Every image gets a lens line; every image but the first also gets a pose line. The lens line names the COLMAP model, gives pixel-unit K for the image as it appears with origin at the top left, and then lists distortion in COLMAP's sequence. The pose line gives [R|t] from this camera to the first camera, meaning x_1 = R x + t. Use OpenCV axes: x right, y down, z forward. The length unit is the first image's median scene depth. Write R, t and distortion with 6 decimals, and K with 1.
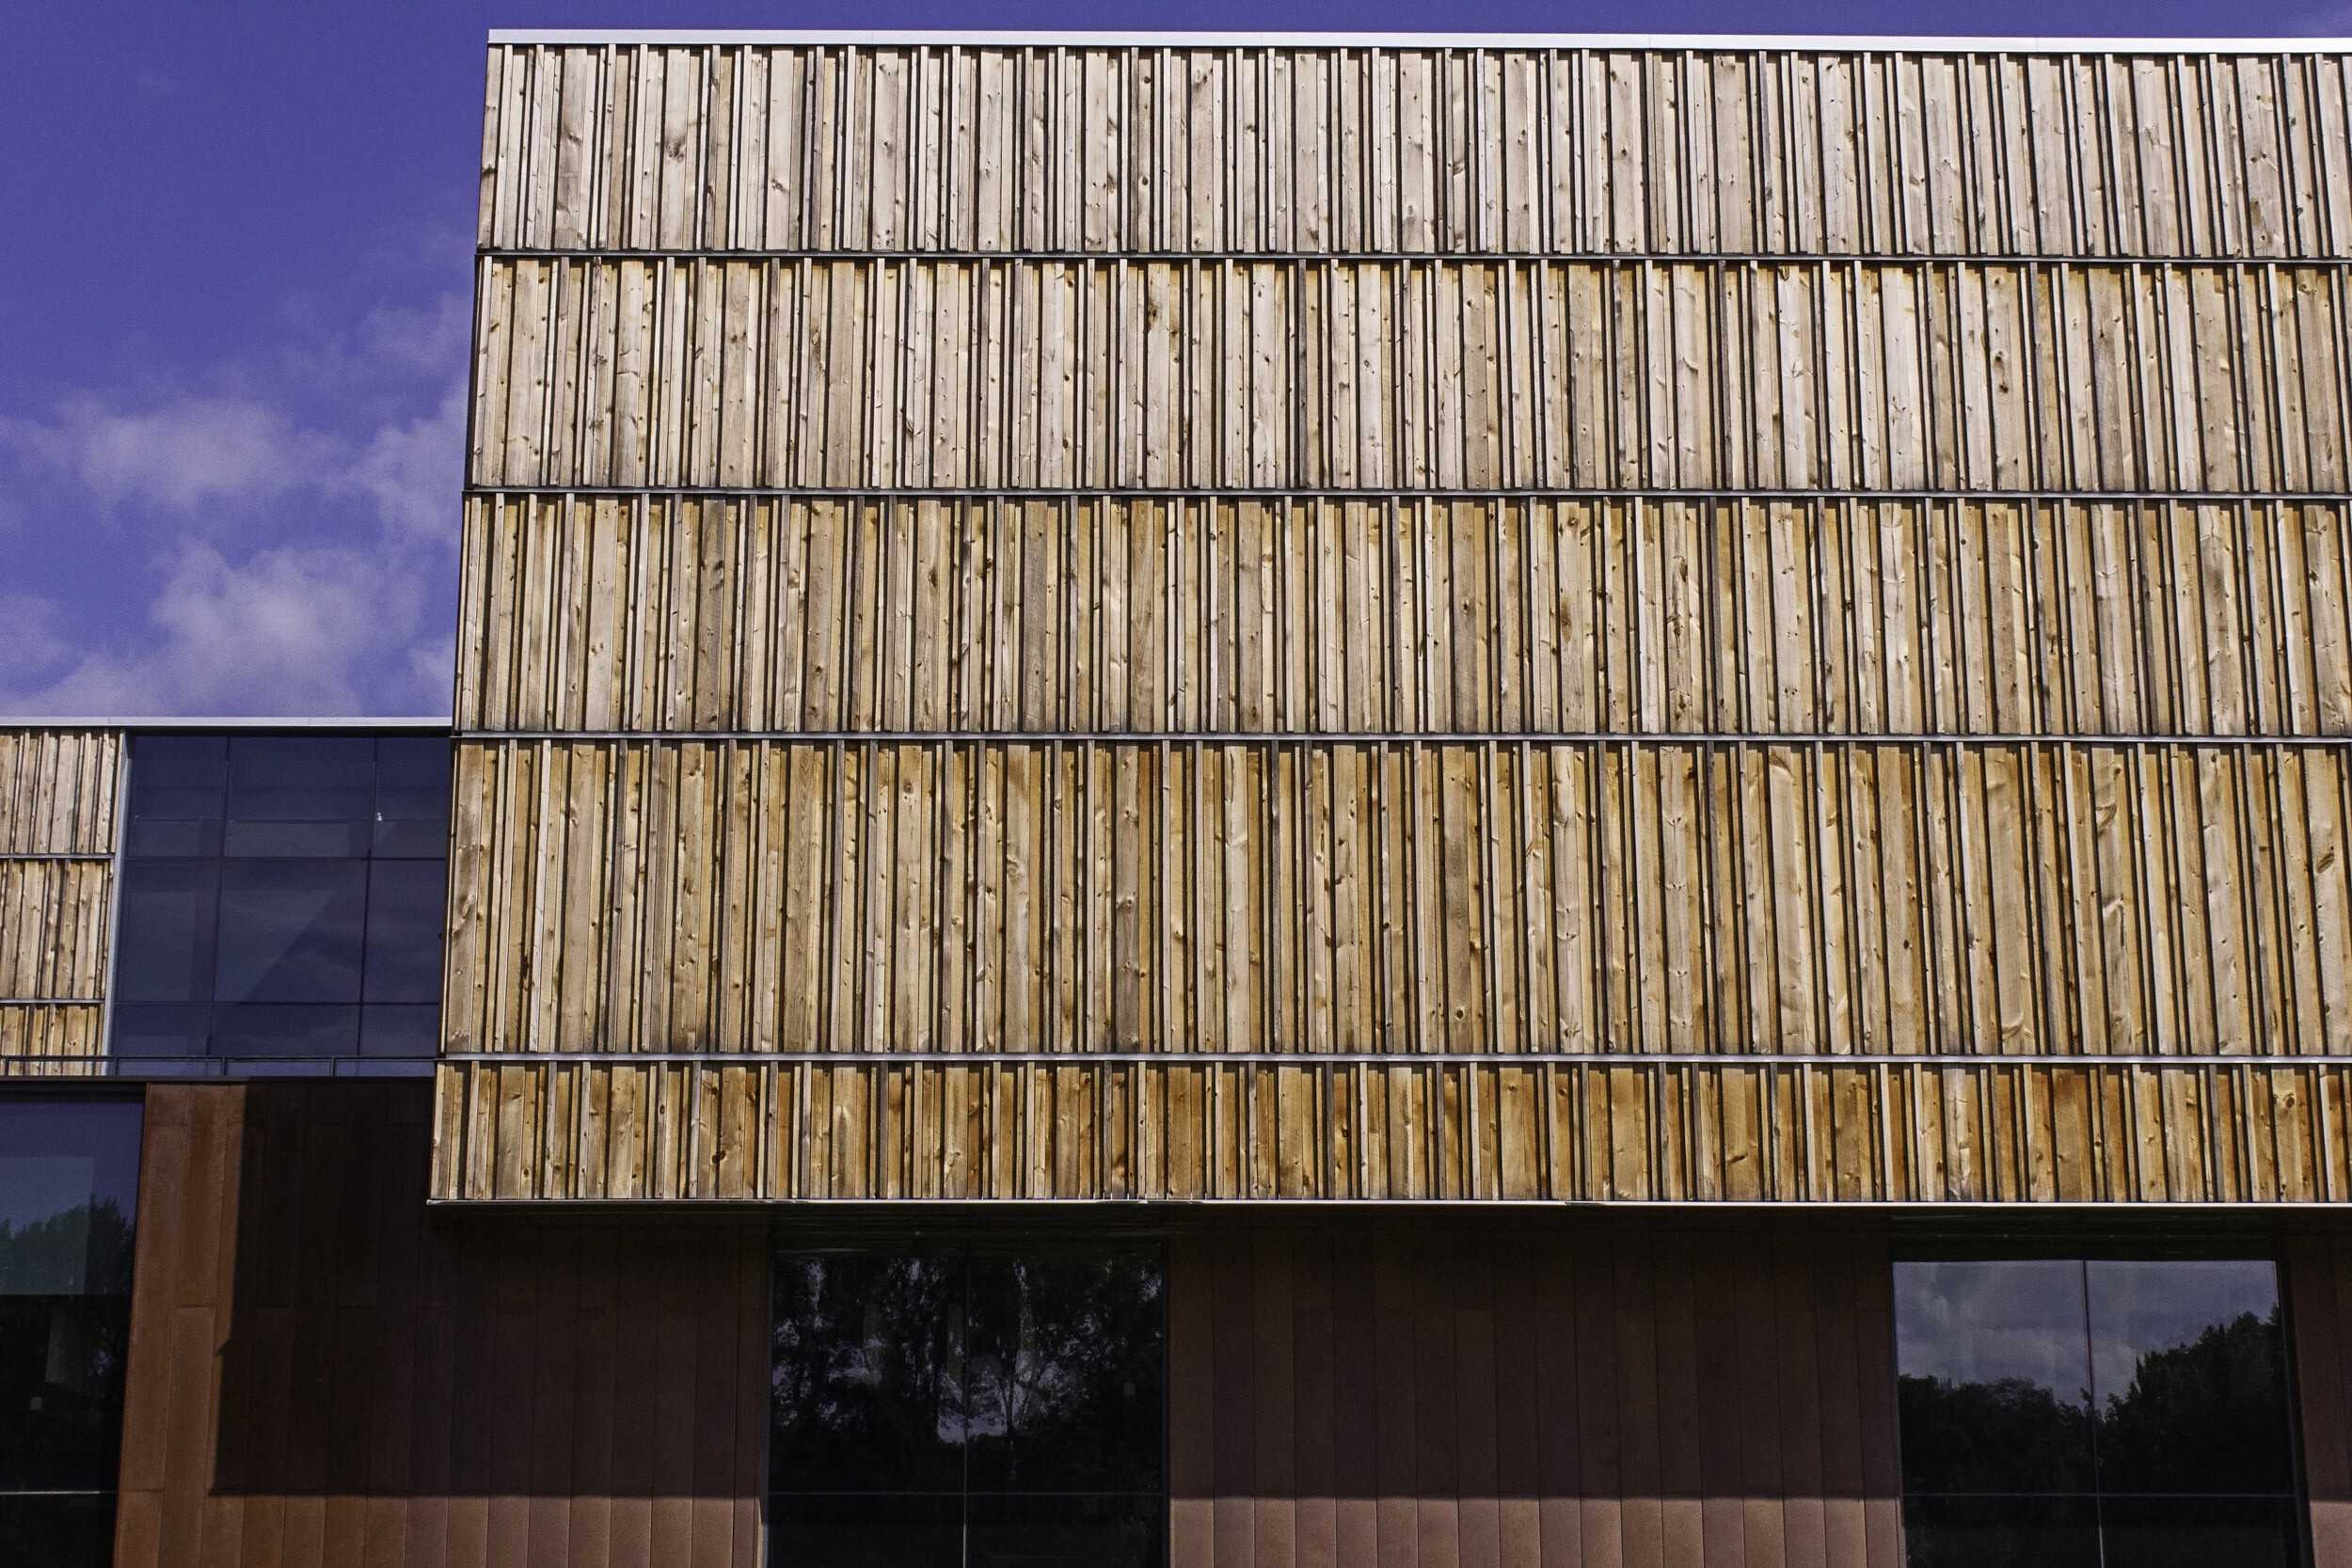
lens RADIAL K [[3629.9, 0, 1176.0], [0, 3629.9, 784.0], [0, 0, 1]] dist [-0.000311, -0.017321]
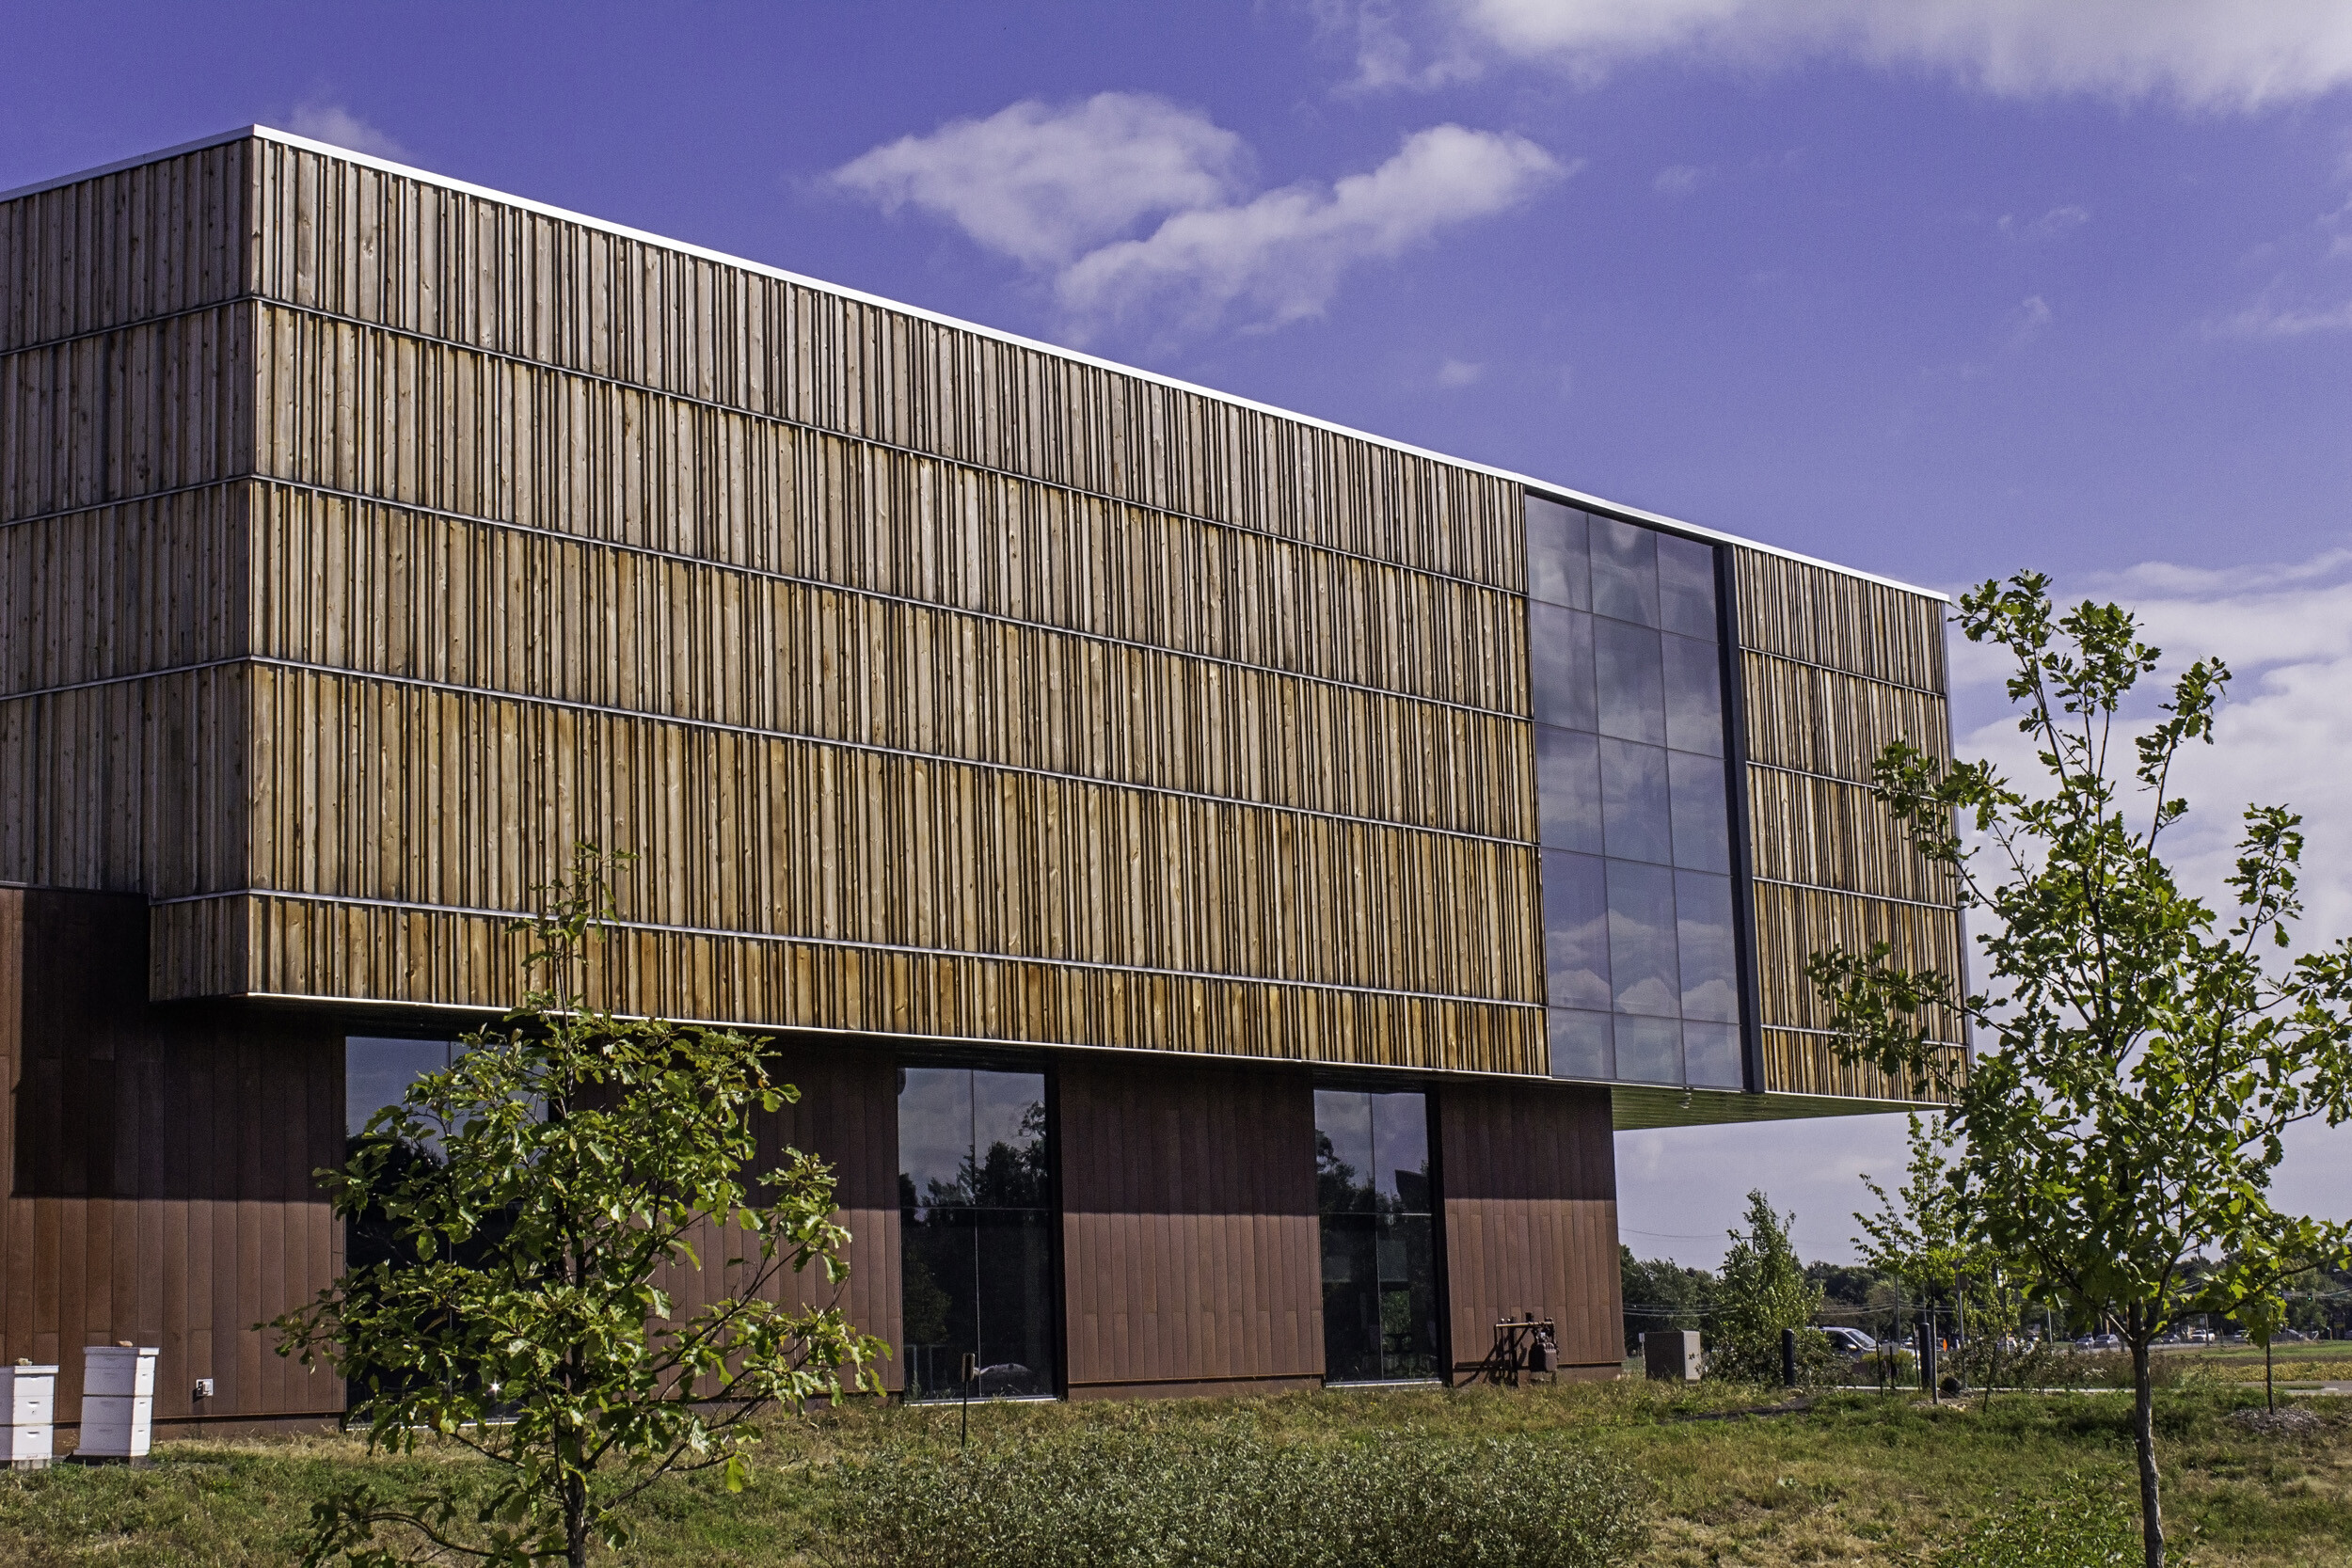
lens RADIAL K [[3629.9, 0, 1176.0], [0, 3629.9, 784.0], [0, 0, 1]] dist [-0.000311, -0.017321]
pose [[0.659029, 0.095766, 0.745996, -0.991630], [-0.157210, 0.987491, 0.012115, -0.038000], [-0.735504, -0.125262, 0.665841, -0.187719]]
